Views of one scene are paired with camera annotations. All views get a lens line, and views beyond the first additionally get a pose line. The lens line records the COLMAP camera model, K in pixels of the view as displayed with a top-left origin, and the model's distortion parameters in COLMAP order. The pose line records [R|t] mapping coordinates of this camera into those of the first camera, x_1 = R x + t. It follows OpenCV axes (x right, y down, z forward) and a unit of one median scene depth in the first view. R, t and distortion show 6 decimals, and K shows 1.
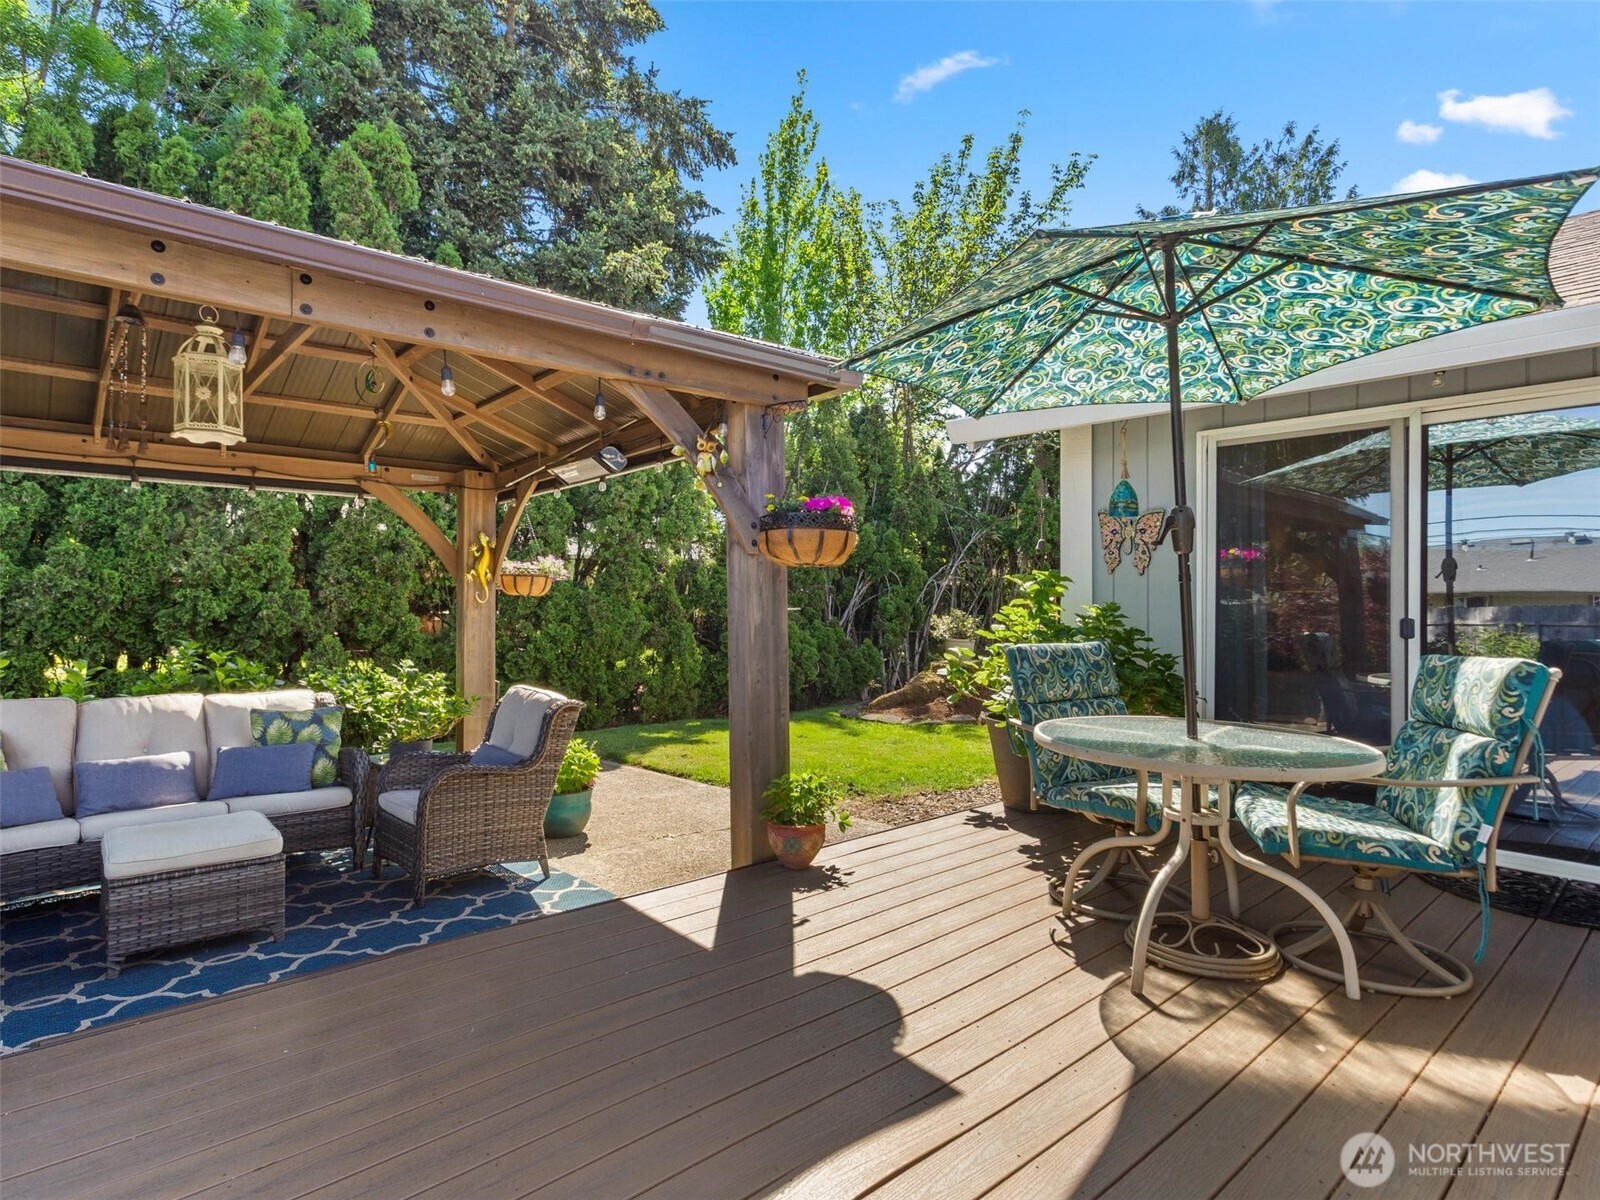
lens RADIAL K [[860.6, 0, 798.6], [0, 860.6, 598.0], [0, 0, 1]] dist [0.012381, 0.001268]
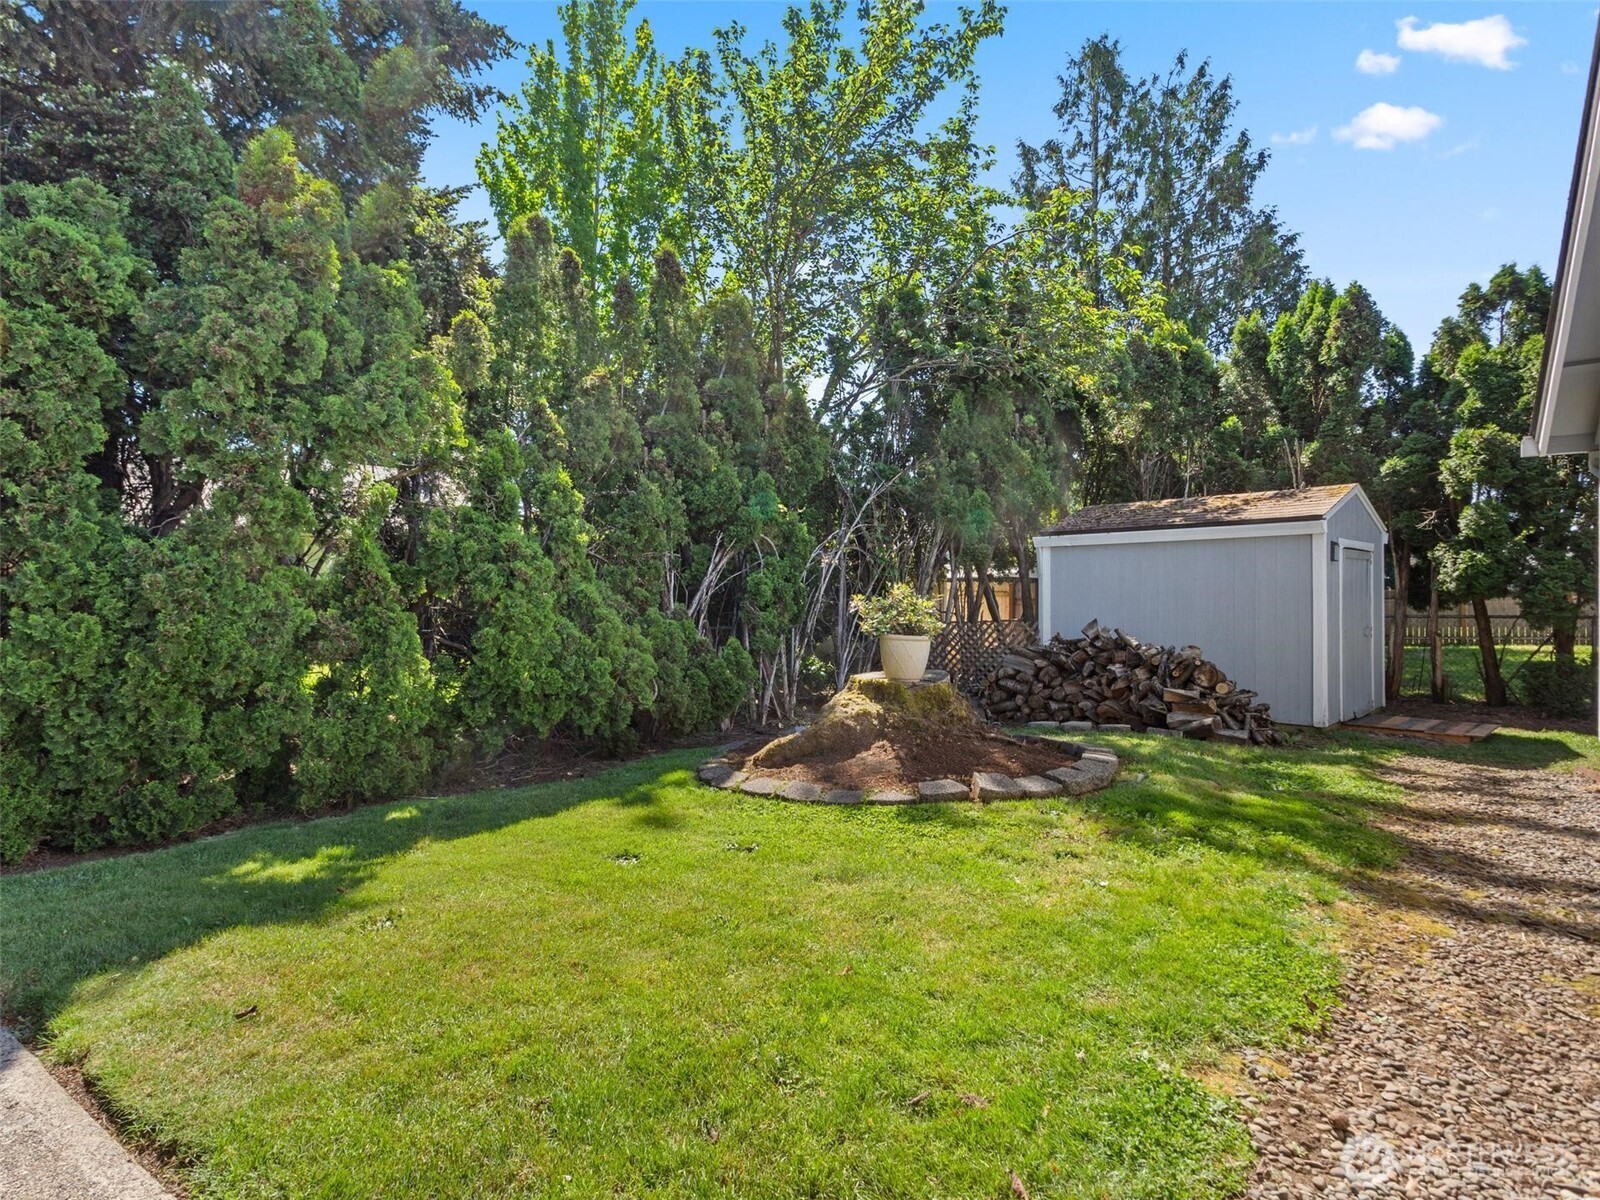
lens RADIAL K [[860.6, 0, 806.3], [0, 860.6, 599.7], [0, 0, 1]] dist [0.012381, 0.001268]
pose [[0.977619, -0.005680, 0.210309, -0.000260], [0.005160, 0.999982, 0.003020, 0.013304], [-0.210322, -0.001867, 0.977630, 0.277590]]
